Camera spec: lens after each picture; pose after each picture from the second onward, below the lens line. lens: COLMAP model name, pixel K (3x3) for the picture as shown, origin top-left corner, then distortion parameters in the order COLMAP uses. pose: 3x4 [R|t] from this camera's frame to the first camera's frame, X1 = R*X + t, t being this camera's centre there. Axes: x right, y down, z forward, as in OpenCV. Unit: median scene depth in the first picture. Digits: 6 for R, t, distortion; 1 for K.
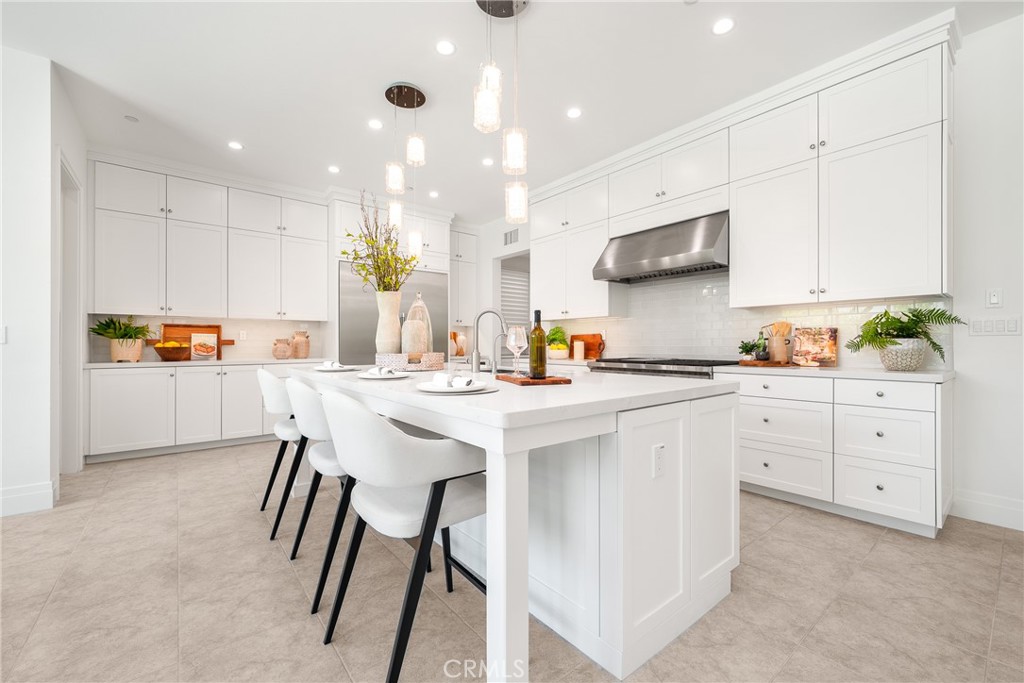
lens RADIAL K [[418.2, 0, 517.3], [0, 418.2, 344.2], [0, 0, 1]] dist [0.001702, 0.000065]
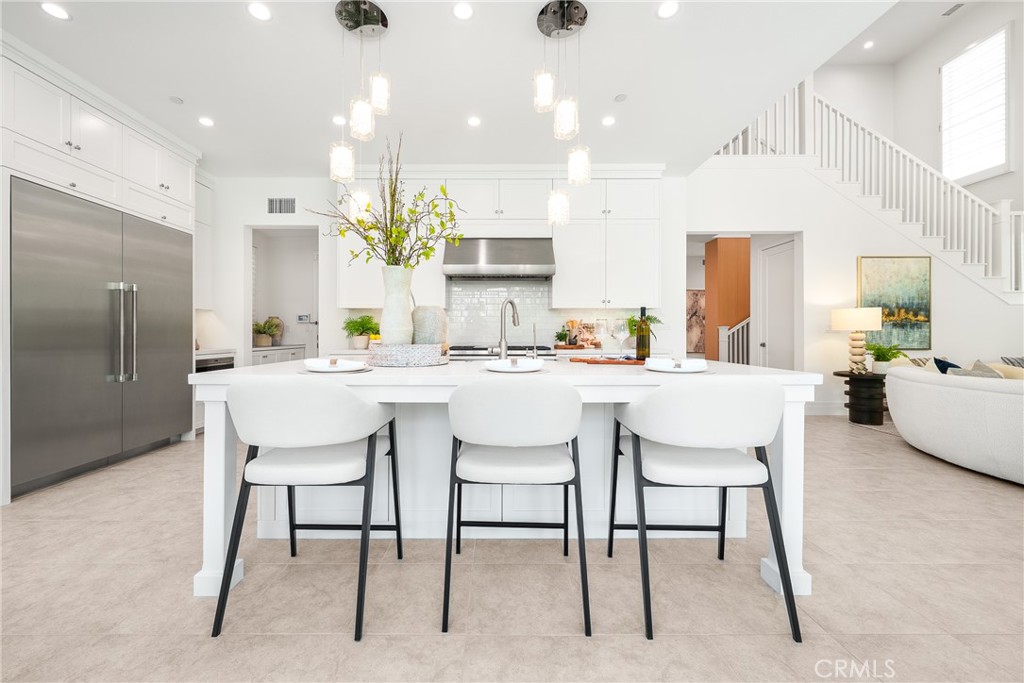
lens RADIAL K [[389.9, 0, 496.4], [0, 389.9, 337.4], [0, 0, 1]] dist [-0.000664, 0.000268]
pose [[0.633296, -0.006781, 0.773880, -0.726513], [0.000304, 0.999964, 0.008512, 0.000272], [-0.773909, -0.005155, 0.633276, 0.368594]]
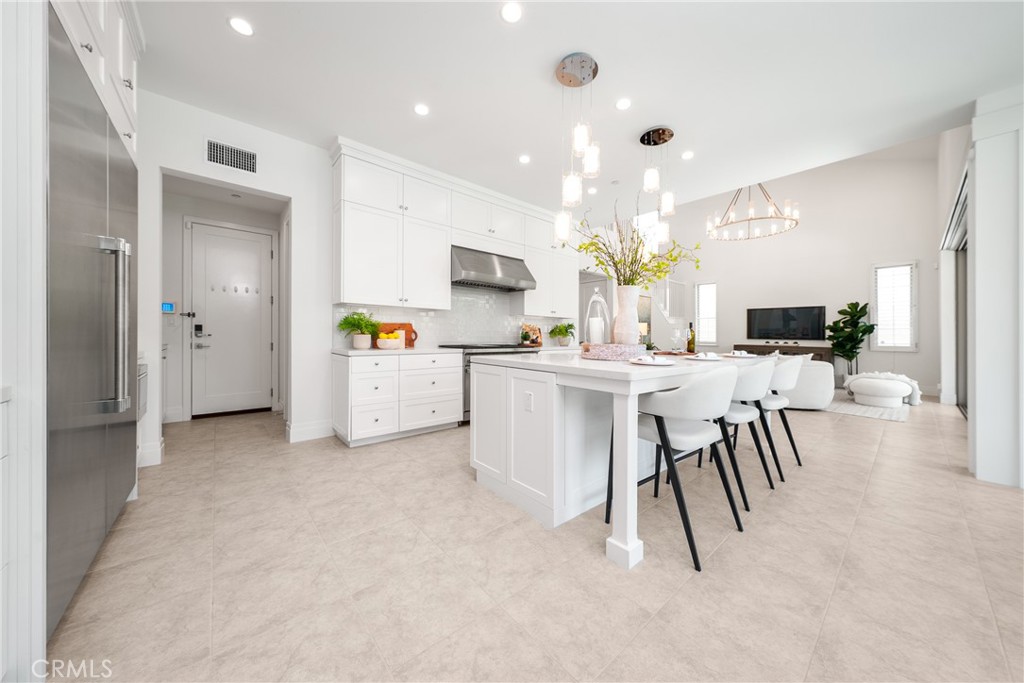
lens RADIAL K [[344.5, 0, 510.8], [0, 344.5, 335.6], [0, 0, 1]] dist [-0.001600, 0.000379]
pose [[-0.025312, -0.001120, 0.999679, -1.117615], [-0.013310, 0.999911, 0.000783, 0.002225], [-0.999591, -0.013286, -0.025325, 1.262209]]
